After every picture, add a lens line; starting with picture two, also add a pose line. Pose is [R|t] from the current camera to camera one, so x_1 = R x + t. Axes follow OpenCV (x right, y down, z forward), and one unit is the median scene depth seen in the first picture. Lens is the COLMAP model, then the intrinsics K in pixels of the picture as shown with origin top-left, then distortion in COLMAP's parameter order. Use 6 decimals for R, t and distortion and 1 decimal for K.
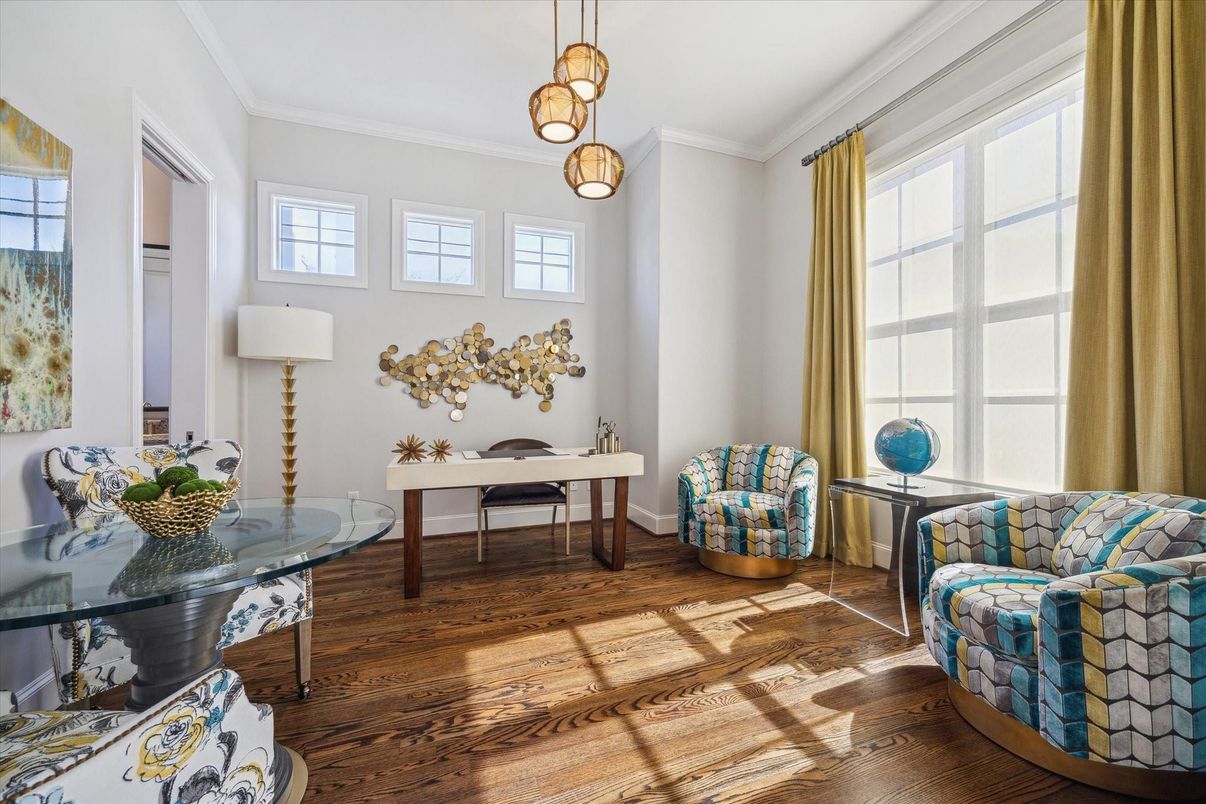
lens RADIAL K [[503.8, 0, 603.0], [0, 503.8, 402.0], [0, 0, 1]] dist [0.000490, 0.000054]
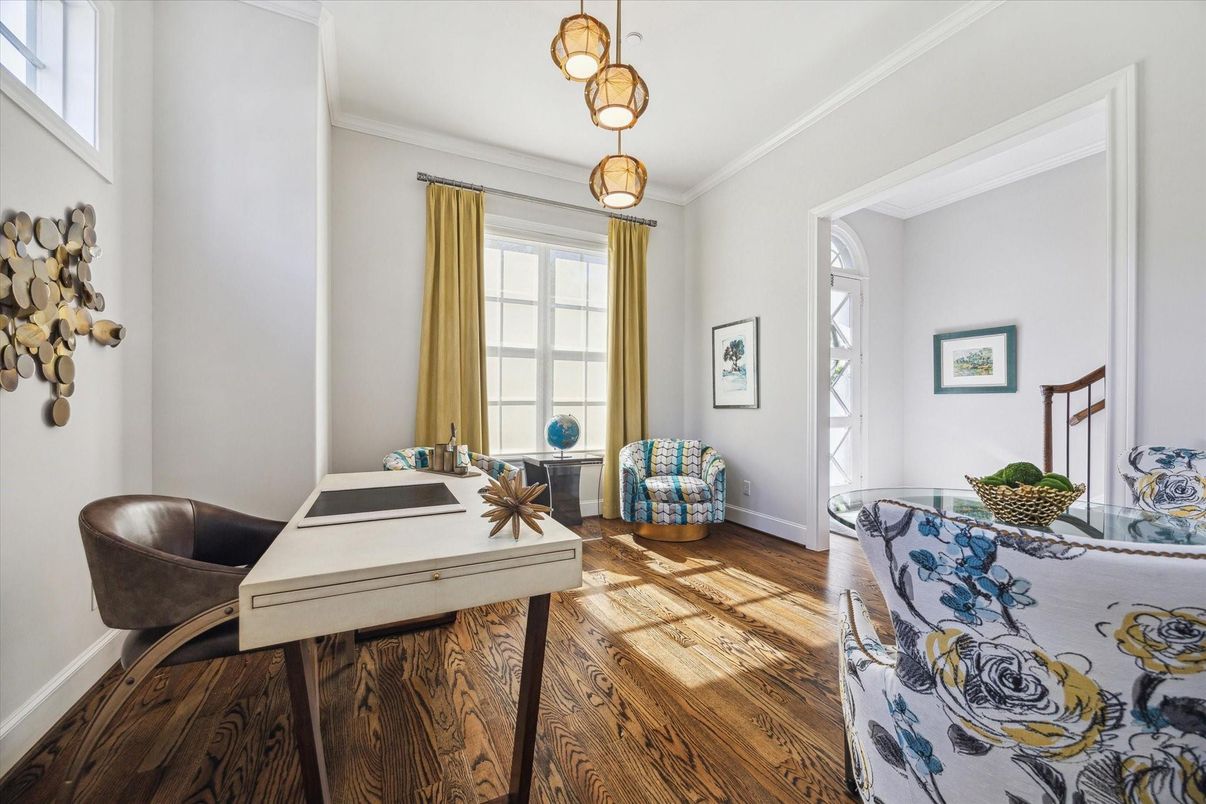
lens RADIAL K [[480.2, 0, 603.0], [0, 480.2, 402.0], [0, 0, 1]] dist [0.017147, 0.000060]
pose [[-0.149846, 0.002729, 0.988706, -1.213736], [-0.006933, 0.999969, -0.003811, -0.005546], [-0.988685, -0.007425, -0.149822, 1.422960]]
